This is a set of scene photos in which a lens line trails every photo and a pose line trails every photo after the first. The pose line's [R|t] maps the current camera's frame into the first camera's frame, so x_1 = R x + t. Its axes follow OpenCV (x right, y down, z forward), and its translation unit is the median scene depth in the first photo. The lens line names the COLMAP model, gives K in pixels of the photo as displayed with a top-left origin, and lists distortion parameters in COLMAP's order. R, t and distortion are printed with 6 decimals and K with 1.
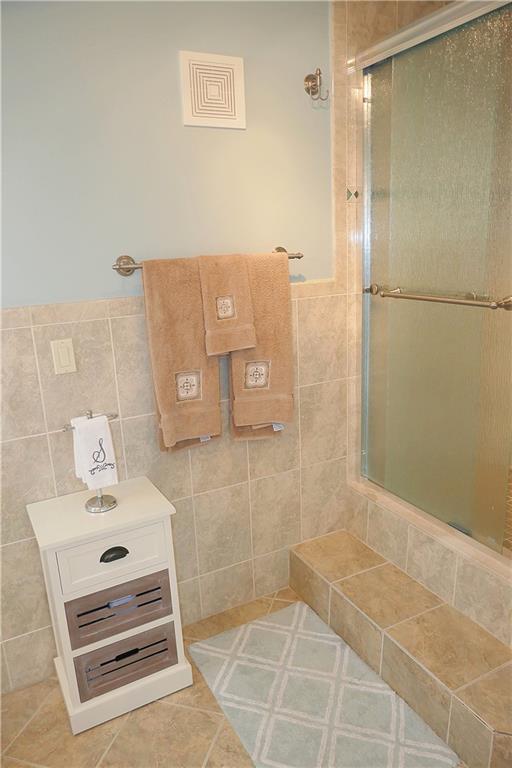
lens RADIAL K [[553.5, 0, 255.4], [0, 553.5, 385.9], [0, 0, 1]] dist [-0.011127, -0.001579]
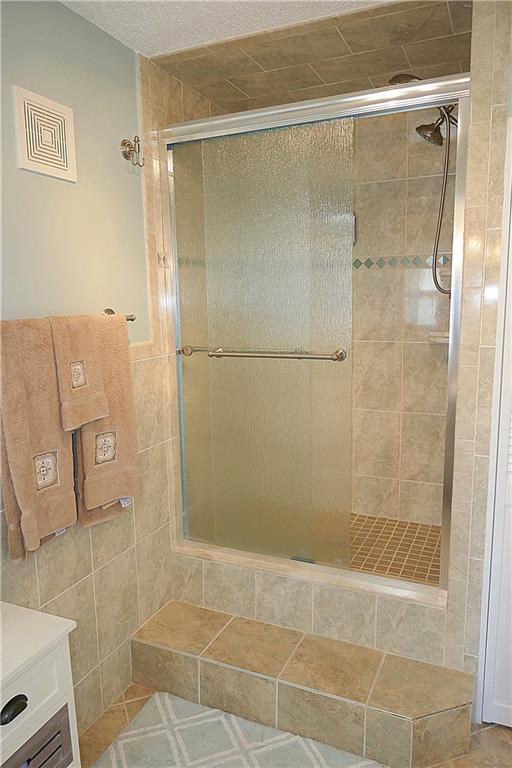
lens RADIAL K [[551.9, 0, 255.5], [0, 551.9, 386.1], [0, 0, 1]] dist [-0.011930, -0.004691]
pose [[0.789193, -0.070376, 0.610099, -0.334668], [0.144253, 0.986862, -0.072761, -0.017847], [-0.596963, 0.145431, 0.788977, 0.132352]]
